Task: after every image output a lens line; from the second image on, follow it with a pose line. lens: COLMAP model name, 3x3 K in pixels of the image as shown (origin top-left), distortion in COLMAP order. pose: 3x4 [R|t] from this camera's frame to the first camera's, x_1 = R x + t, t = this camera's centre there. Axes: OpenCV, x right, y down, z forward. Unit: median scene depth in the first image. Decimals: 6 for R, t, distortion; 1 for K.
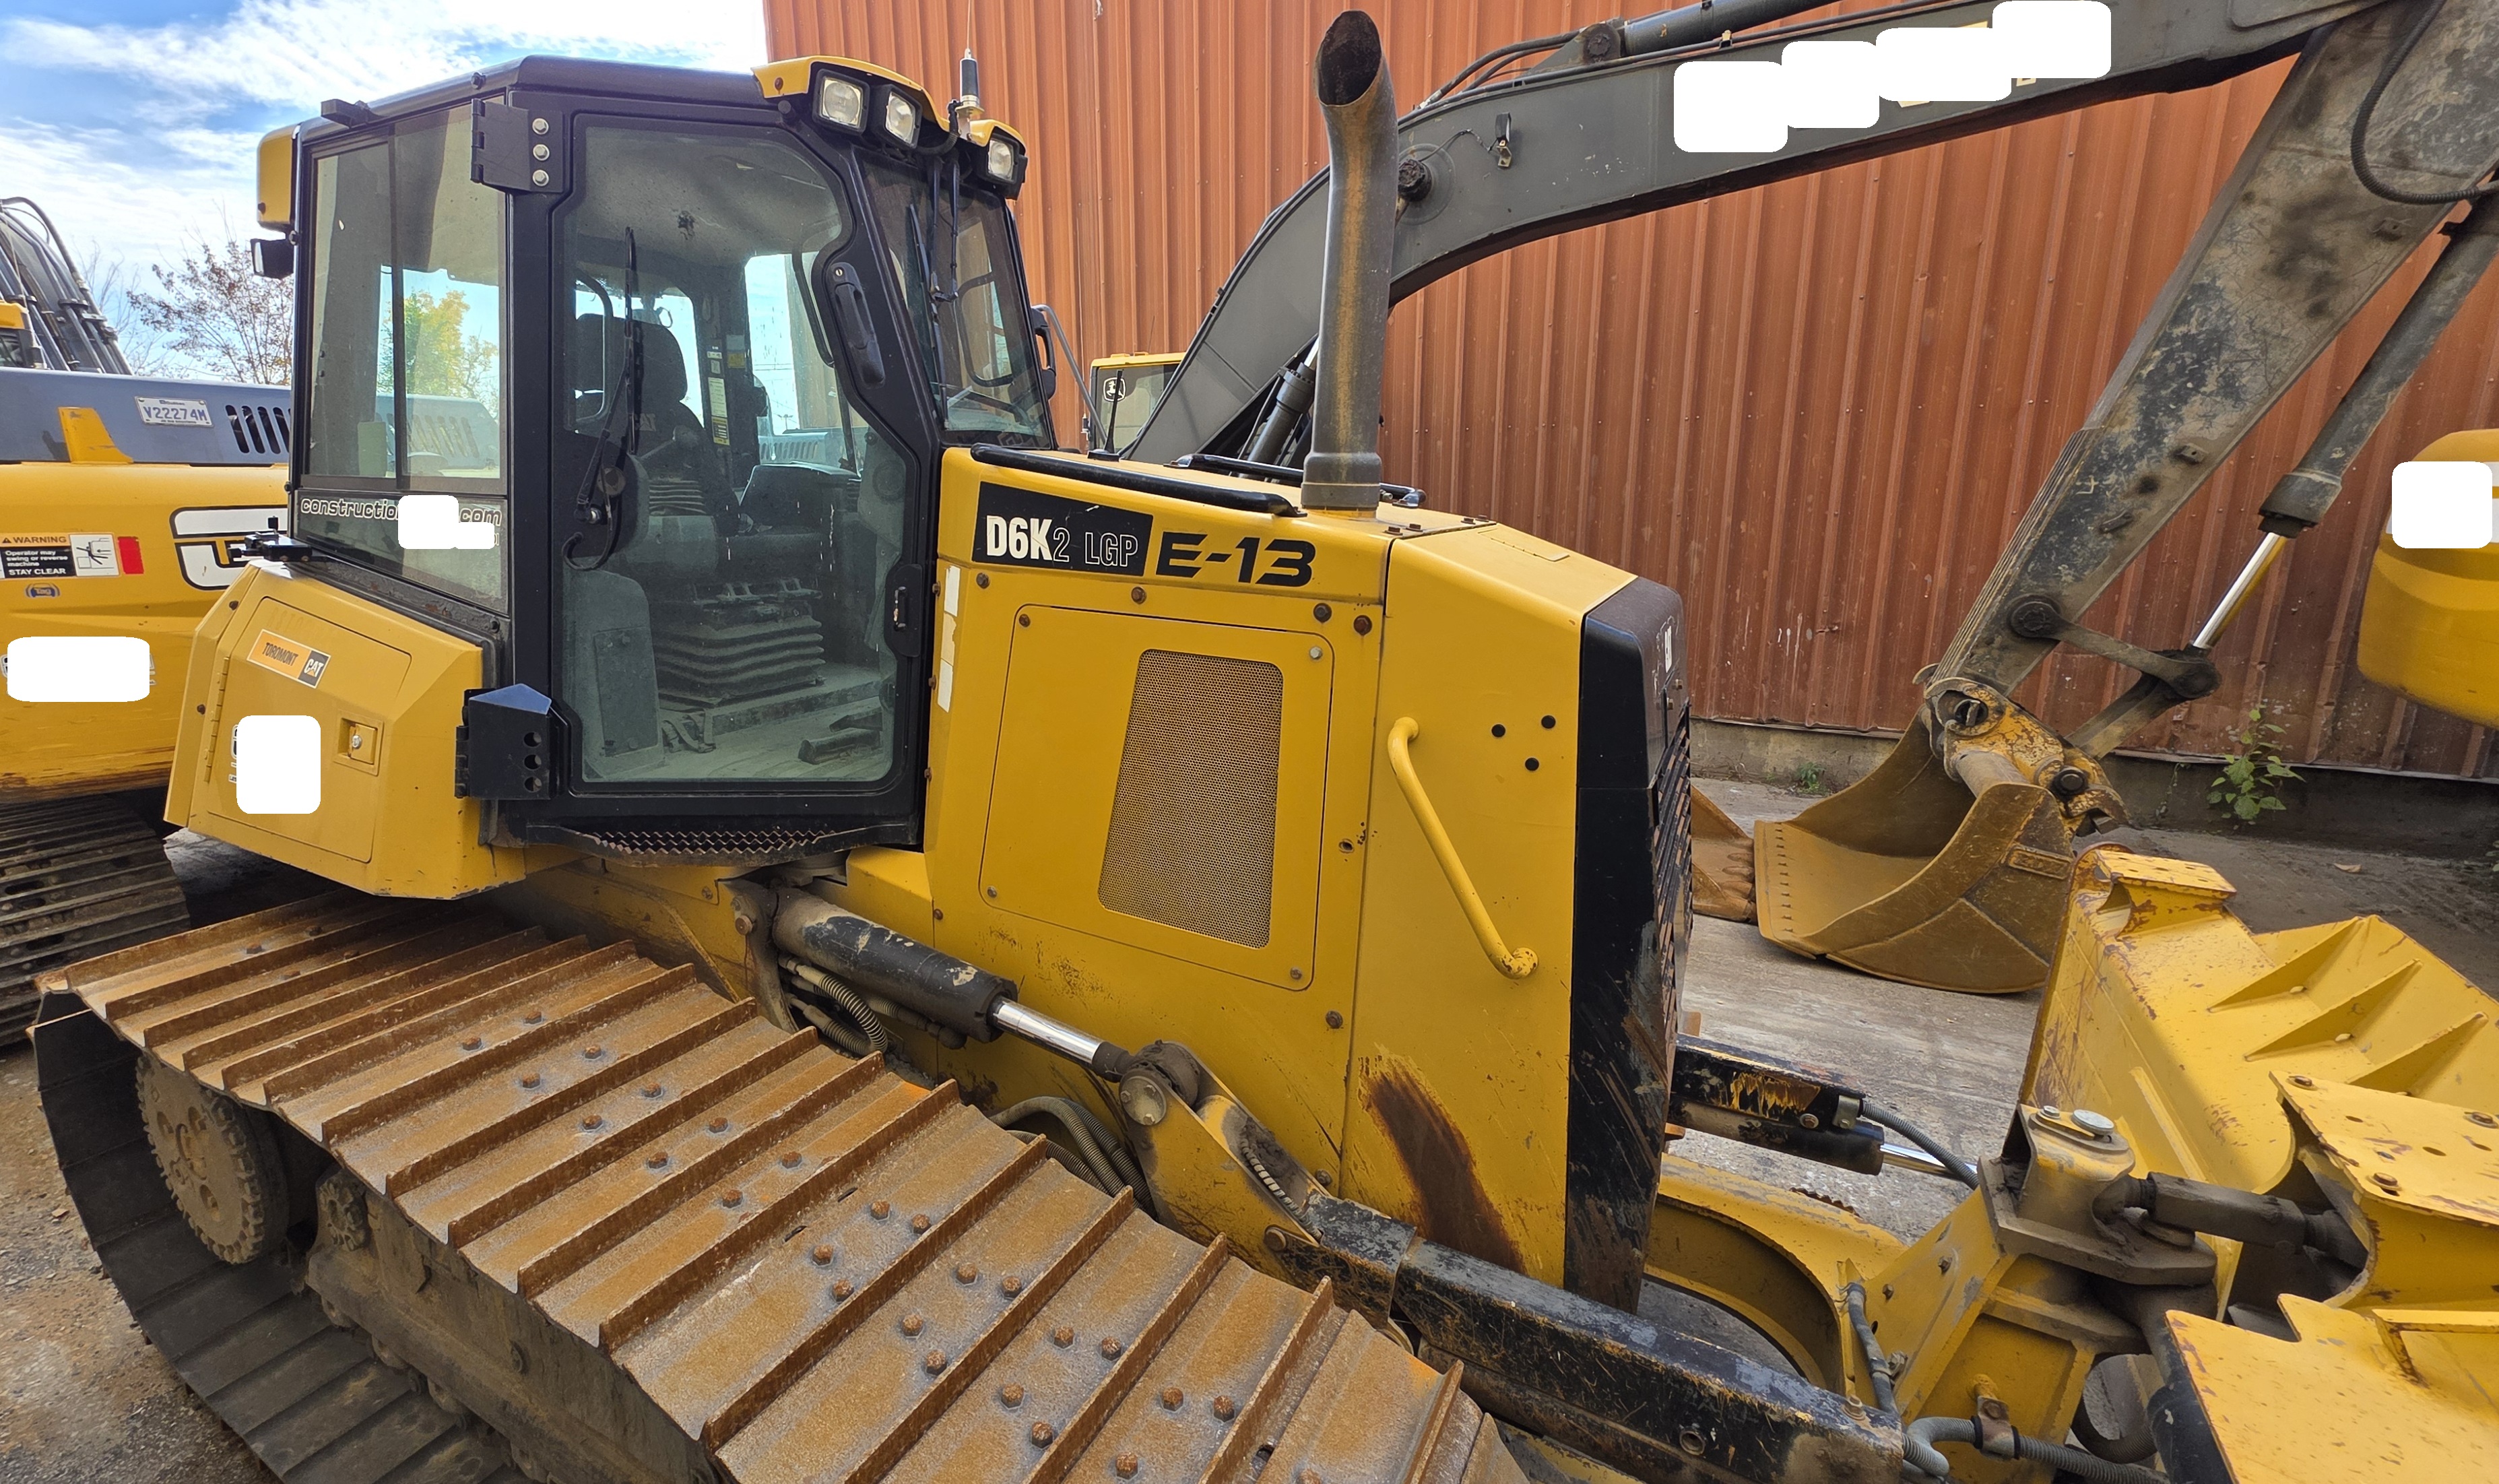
lens RADIAL K [[1072.4, 0, 1146.8], [0, 1072.4, 730.5], [0, 0, 1]] dist [0.002771, 0.000971]
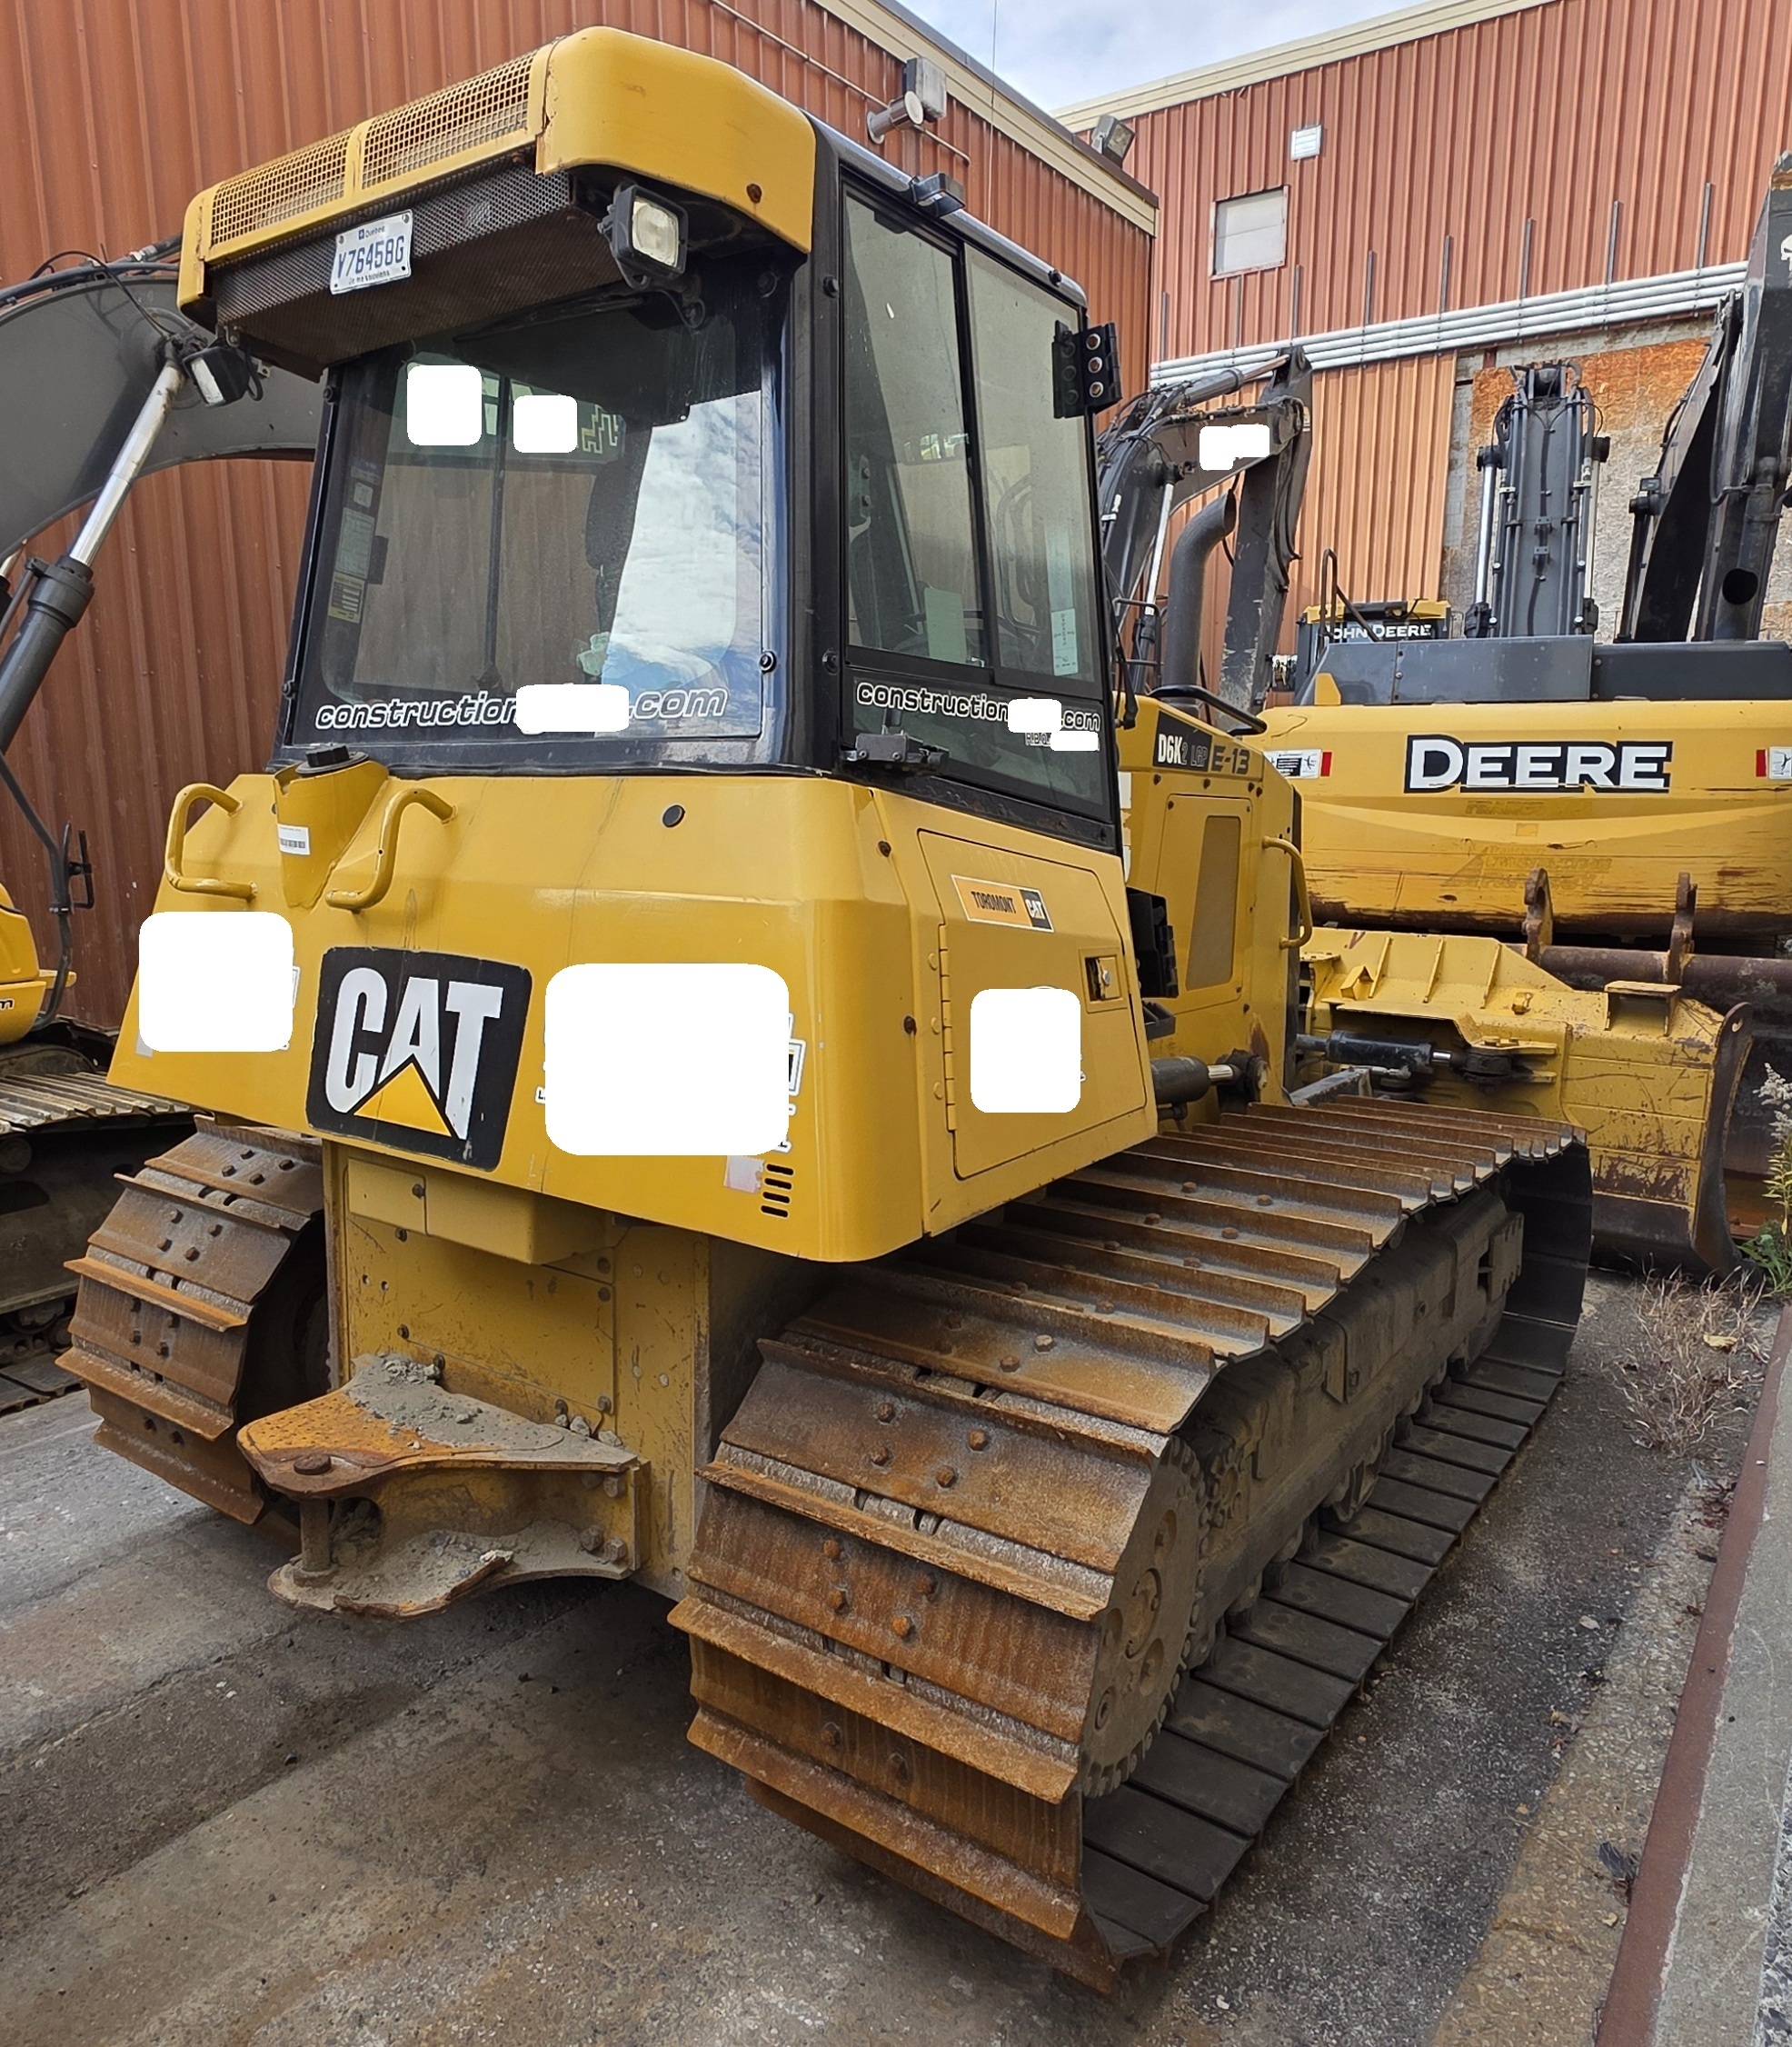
lens RADIAL K [[1458.5, 0, 876.5], [0, 1458.5, 1033.1], [0, 0, 1]] dist [0.014574, -0.006628]
pose [[0.097162, -0.167187, 0.981126, -1.967842], [0.221623, 0.964674, 0.142436, -0.158559], [-0.970280, 0.203601, 0.130782, 1.075929]]
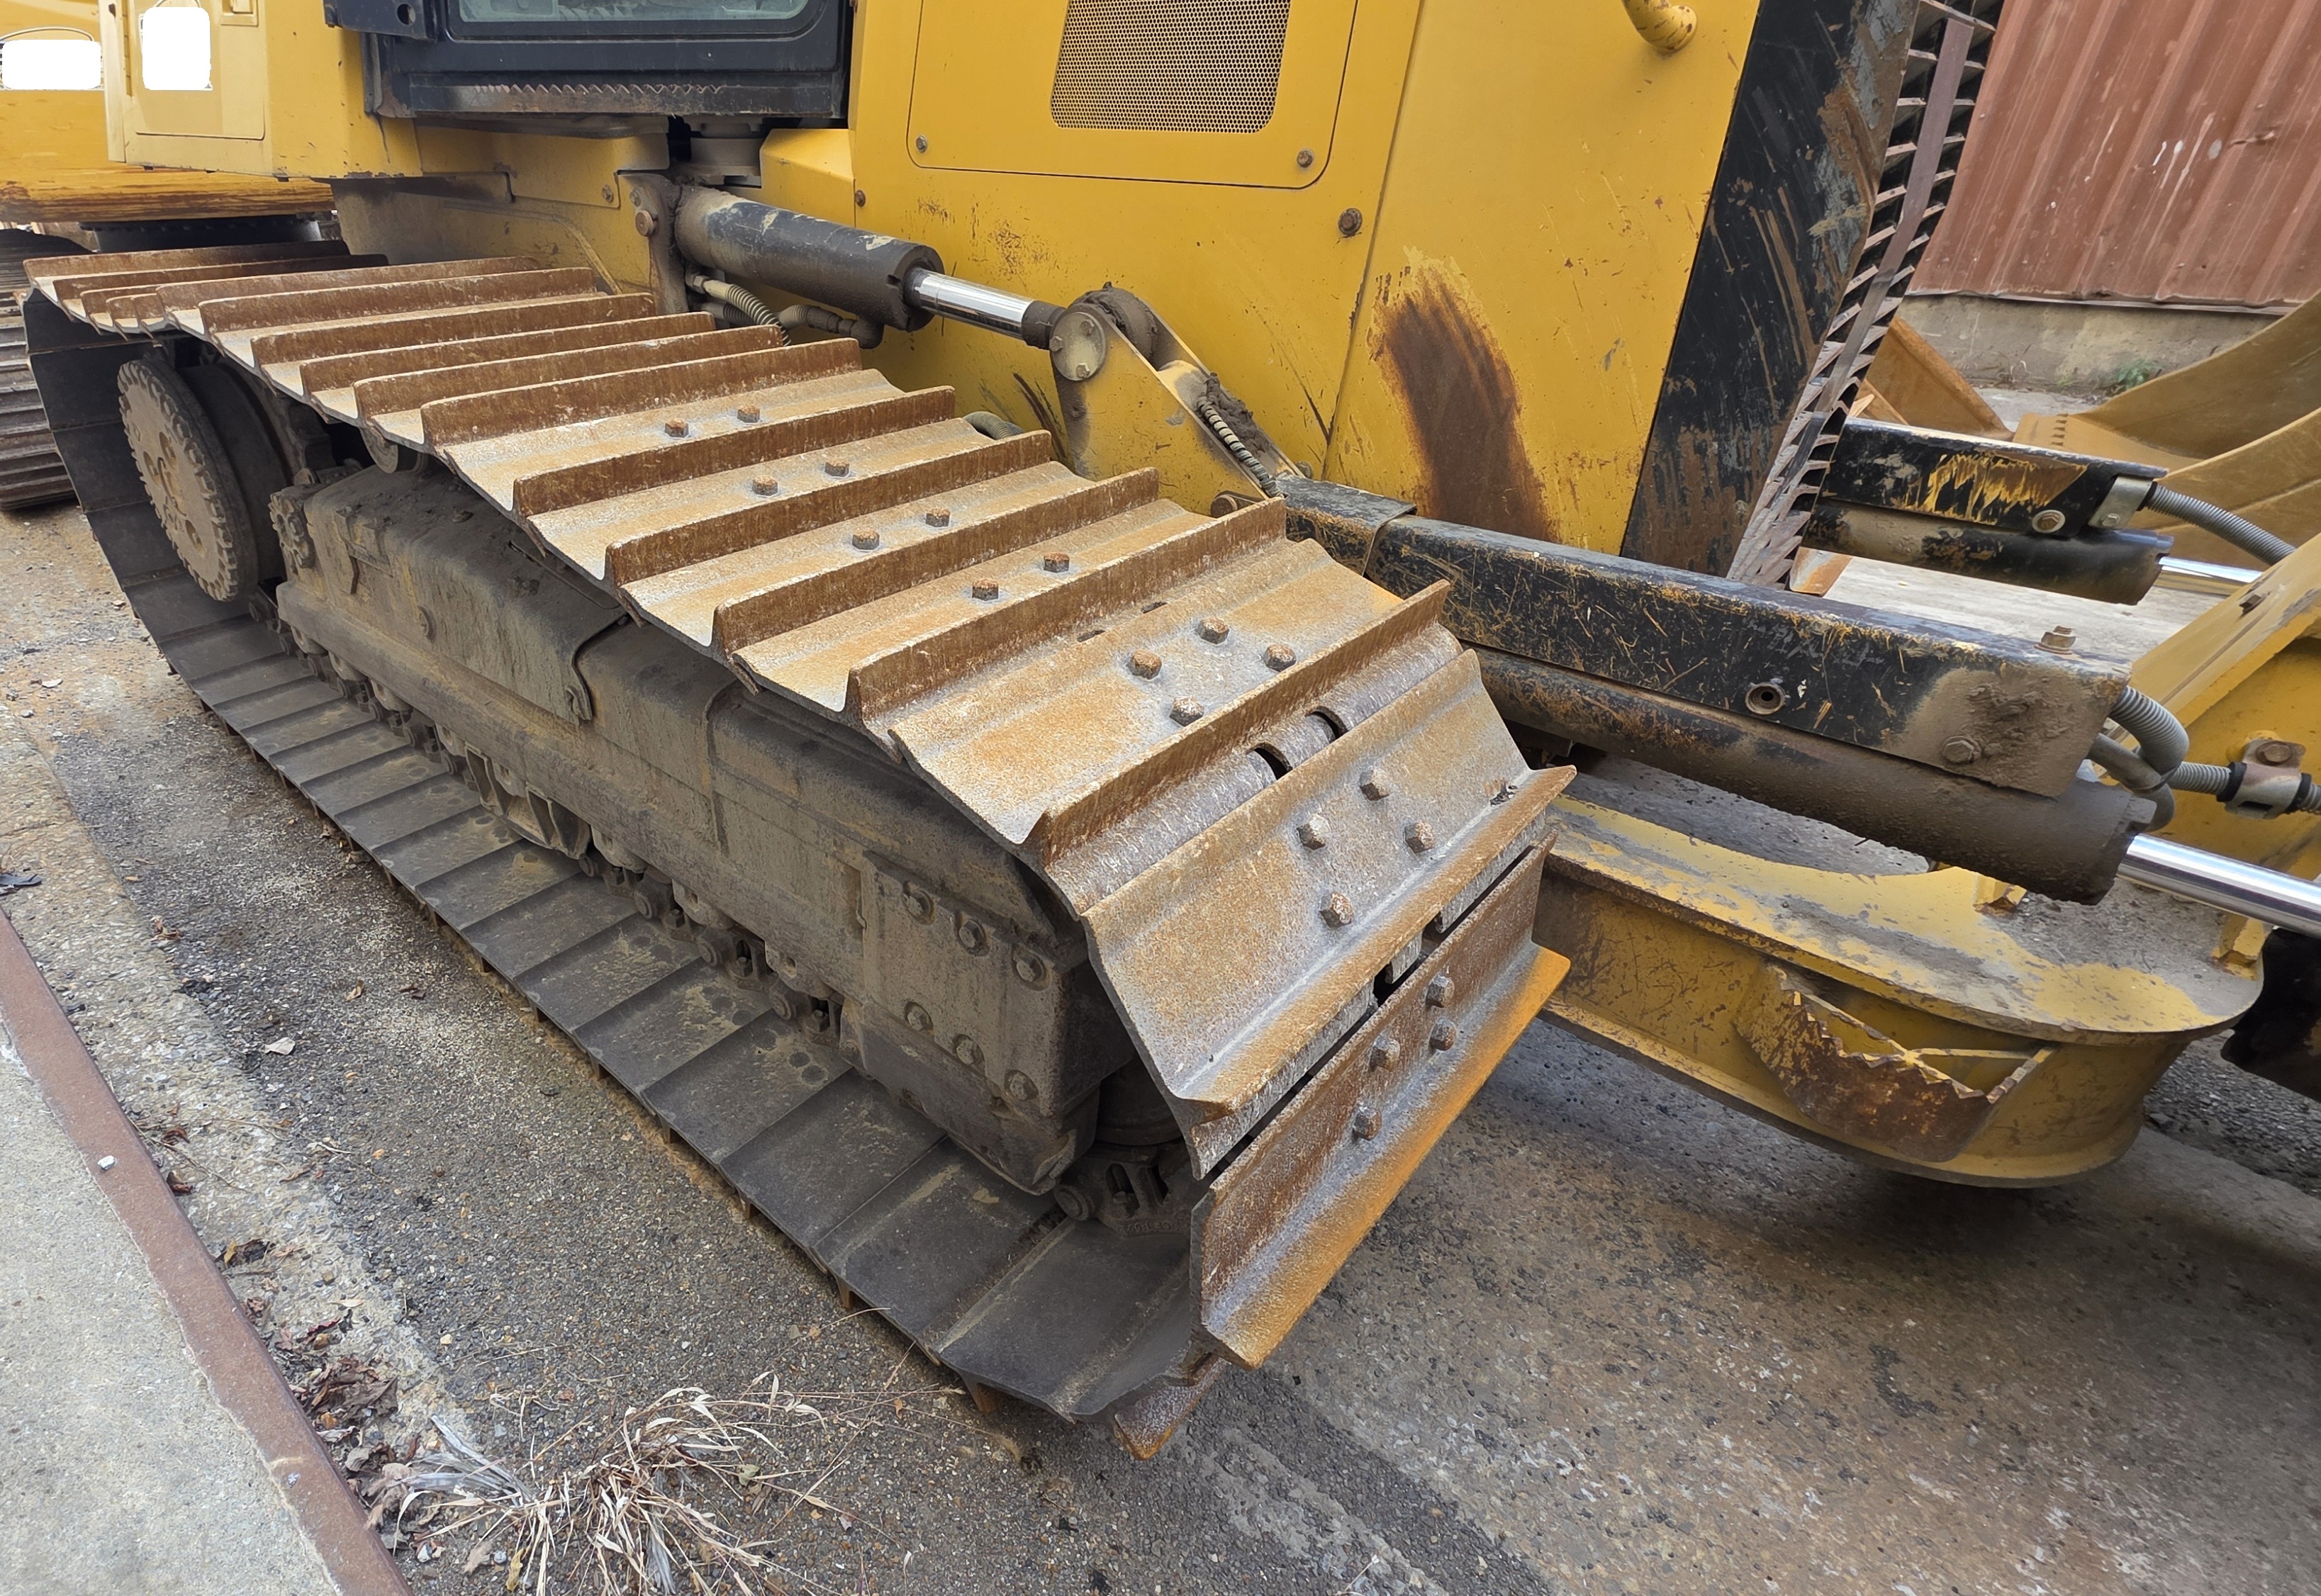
lens RADIAL K [[1126.4, 0, 891.6], [0, 1126.4, 800.9], [0, 0, 1]] dist [0.002372, 0.000276]
pose [[0.967929, 0.115926, -0.222880, 0.074134], [-0.041214, 0.948423, 0.314316, 0.343495], [0.247822, -0.295049, 0.922784, 0.082110]]
